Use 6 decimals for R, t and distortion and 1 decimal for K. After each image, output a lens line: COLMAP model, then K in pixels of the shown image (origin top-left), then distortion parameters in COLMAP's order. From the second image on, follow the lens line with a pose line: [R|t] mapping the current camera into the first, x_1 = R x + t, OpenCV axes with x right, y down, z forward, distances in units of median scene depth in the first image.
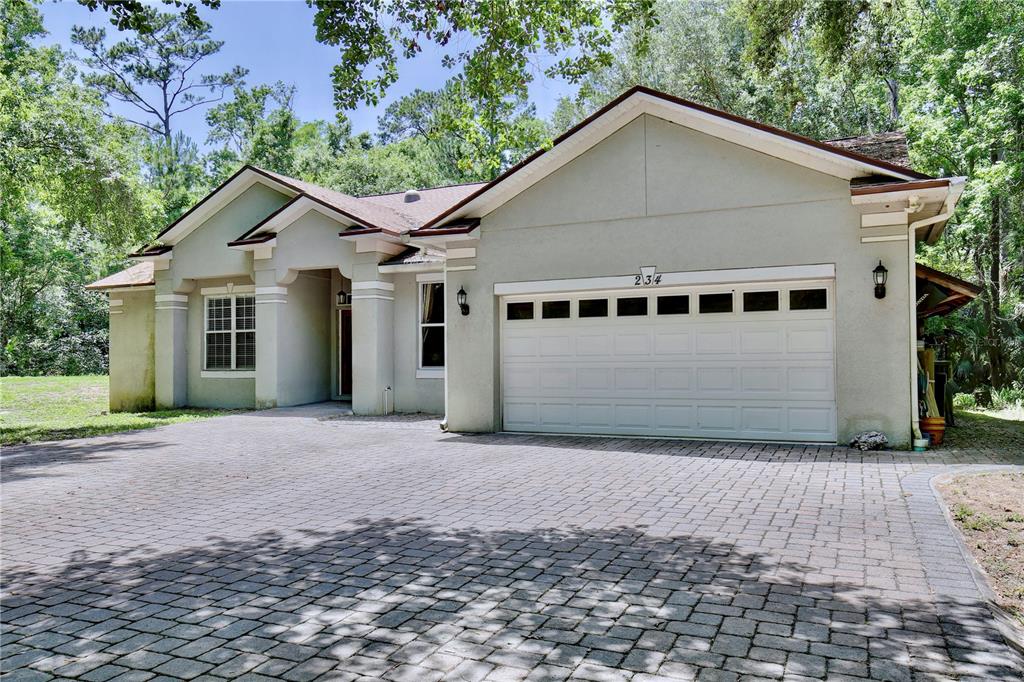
lens RADIAL K [[758.2, 0, 510.6], [0, 758.2, 345.3], [0, 0, 1]] dist [-0.004691, -0.004857]
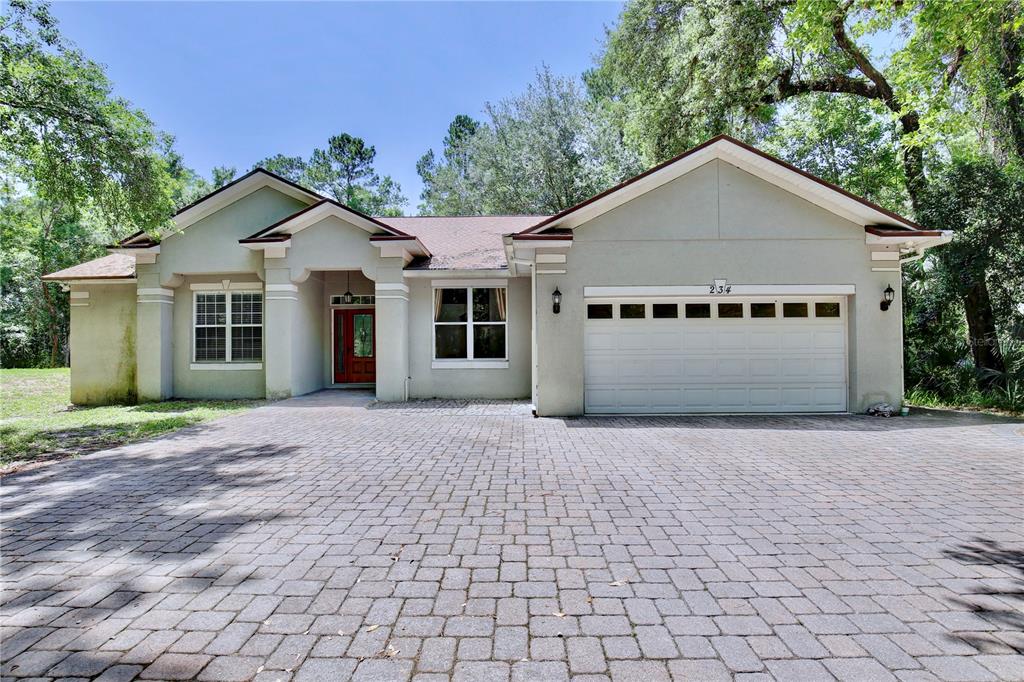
lens RADIAL K [[478.0, 0, 513.6], [0, 478.0, 350.5], [0, 0, 1]] dist [-0.036394, 0.000376]
pose [[0.919132, 0.006361, 0.393897, -0.284765], [-0.009710, 0.999932, 0.006510, 0.008590], [-0.393829, -0.009808, 0.919131, 0.261236]]
